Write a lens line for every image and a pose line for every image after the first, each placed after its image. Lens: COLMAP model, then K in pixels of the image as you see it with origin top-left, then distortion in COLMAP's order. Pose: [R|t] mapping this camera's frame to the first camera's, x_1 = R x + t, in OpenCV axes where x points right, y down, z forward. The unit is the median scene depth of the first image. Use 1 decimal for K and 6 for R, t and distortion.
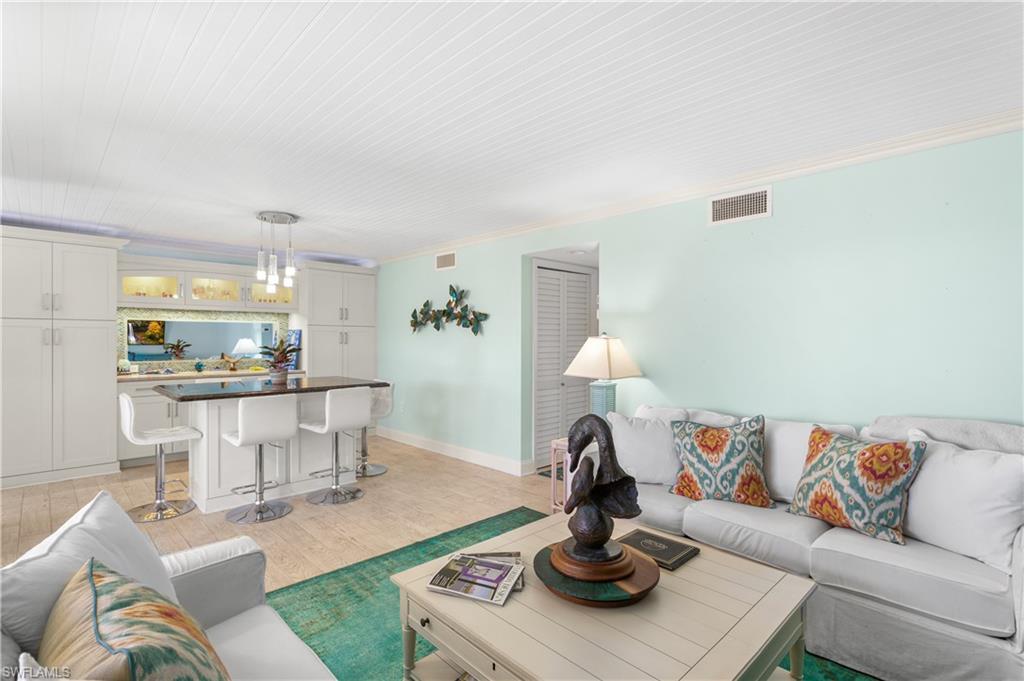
lens RADIAL K [[488.5, 0, 503.9], [0, 488.5, 338.9], [0, 0, 1]] dist [0.001298, 0.000171]
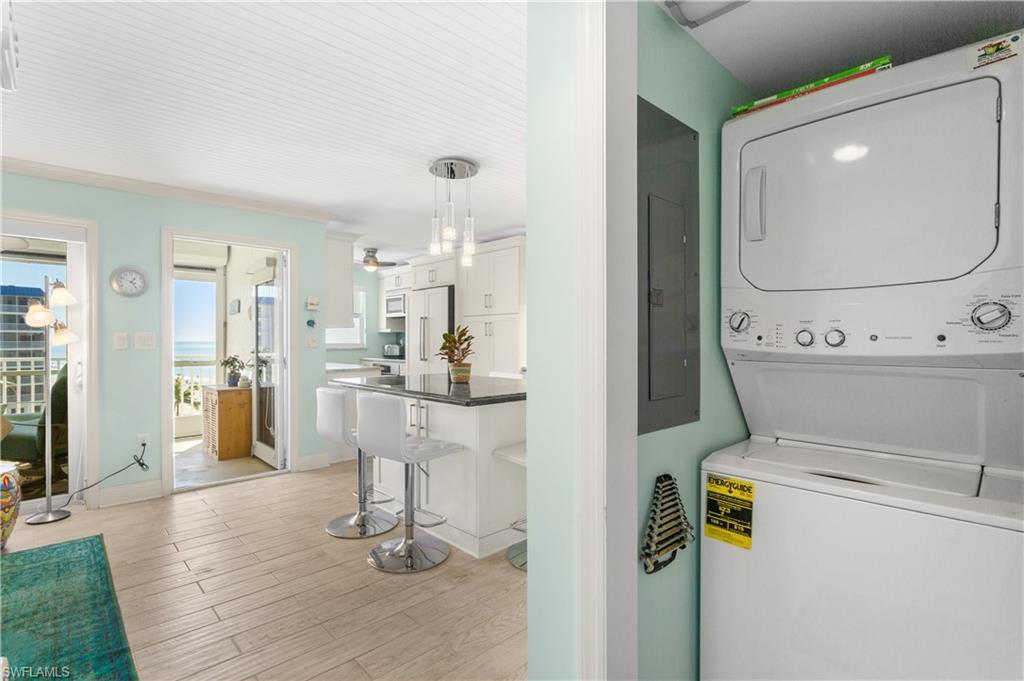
lens RADIAL K [[486.4, 0, 507.1], [0, 486.4, 345.8], [0, 0, 1]] dist [-0.001646, 0.000035]
pose [[0.000812, 0.009410, -0.999955, 0.303725], [0.000023, 0.999956, 0.009410, 0.026412], [1.000000, -0.000031, 0.000812, 1.063418]]
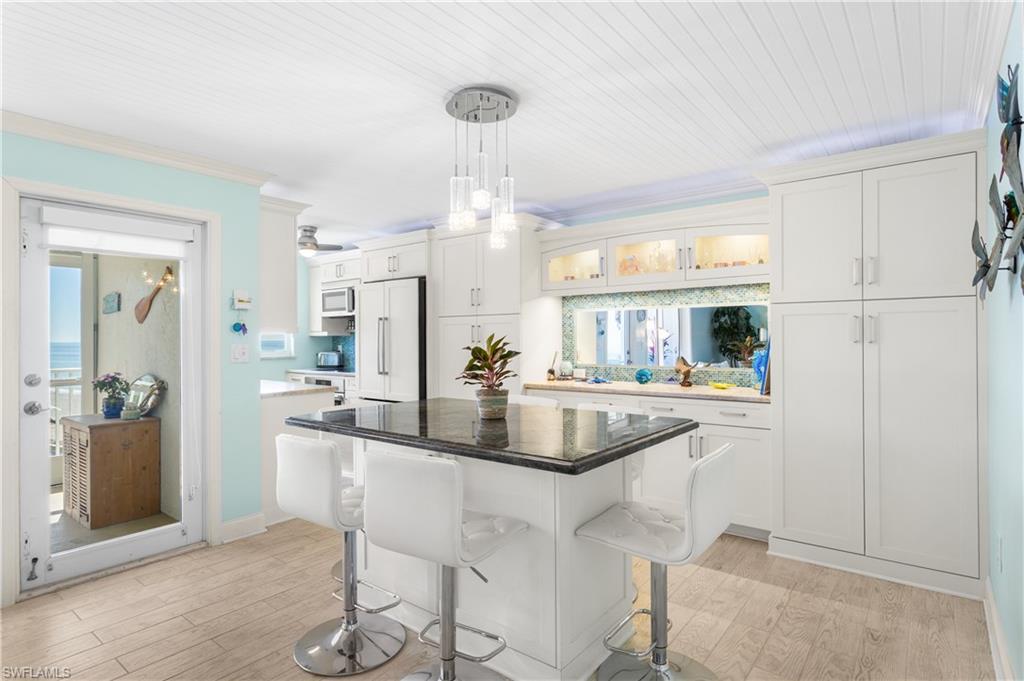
lens RADIAL K [[540.8, 0, 504.9], [0, 540.8, 340.5], [0, 0, 1]] dist [0.000377, -0.000536]
pose [[0.142057, -0.000012, -0.989858, 0.117311], [0.005486, 0.999985, 0.000775, 0.007830], [0.989843, -0.005541, 0.142055, 0.922619]]
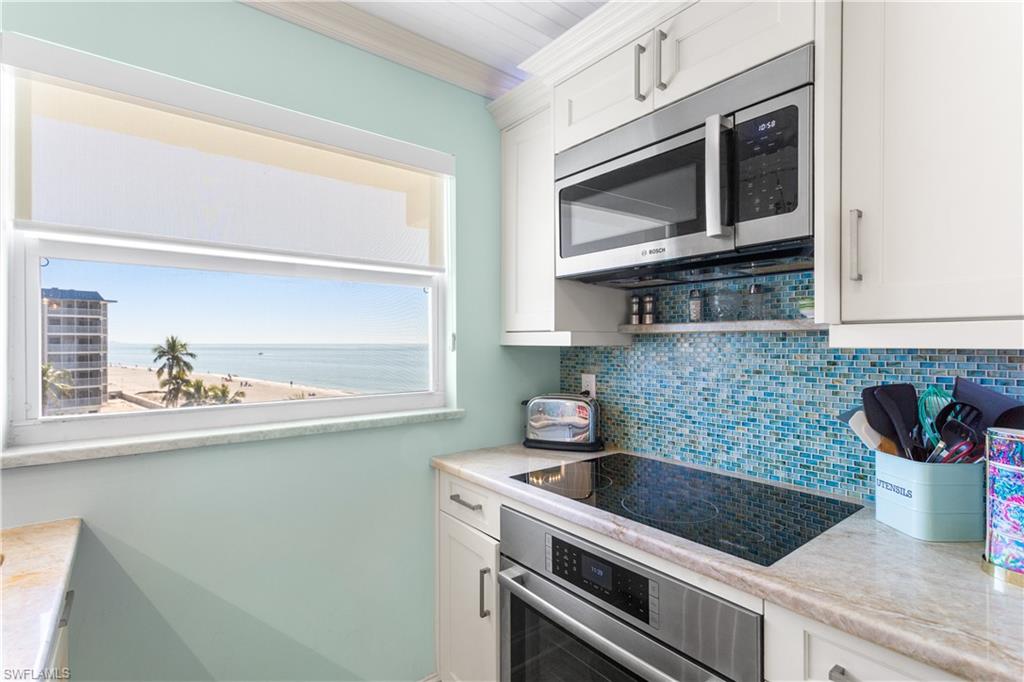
lens RADIAL K [[486.4, 0, 507.1], [0, 486.4, 346.3], [0, 0, 1]] dist [-0.001646, 0.000035]
pose [[-0.095770, 0.005897, -0.995386, -1.044464], [0.000898, 0.999983, 0.005837, -0.008584], [0.995403, -0.000335, -0.095774, 0.638402]]
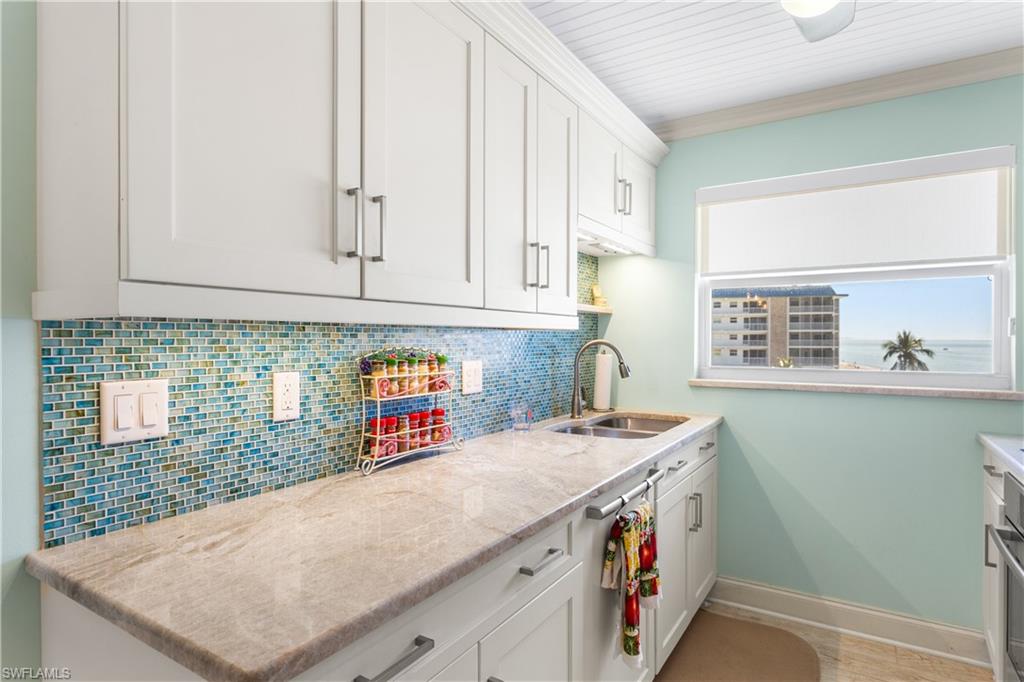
lens RADIAL K [[563.9, 0, 504.7], [0, 563.9, 341.3], [0, 0, 1]] dist [0.000511, 0.001131]
pose [[-0.970013, -0.000785, -0.243054, -0.898741], [-0.001575, 0.999994, 0.003056, 0.002617], [0.243050, 0.003348, -0.970008, 0.924064]]
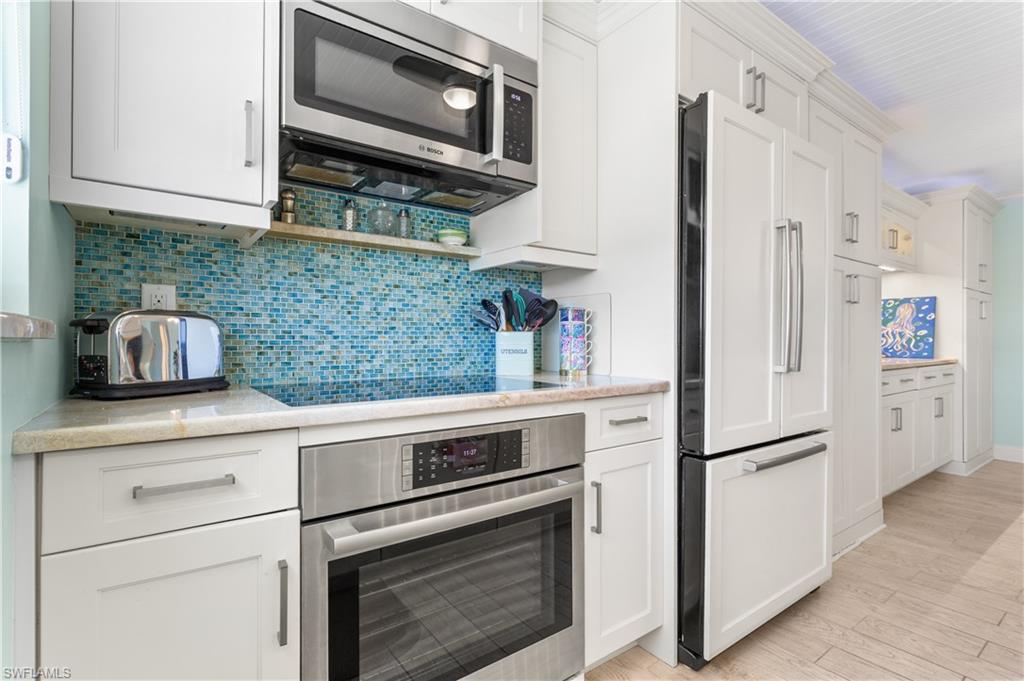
lens RADIAL K [[488.5, 0, 503.9], [0, 488.5, 338.9], [0, 0, 1]] dist [0.001298, 0.000171]
pose [[0.990870, -0.000751, -0.134816, -1.256782], [0.000373, 0.999996, -0.002828, 0.054303], [0.134818, 0.002752, 0.990867, 0.404059]]
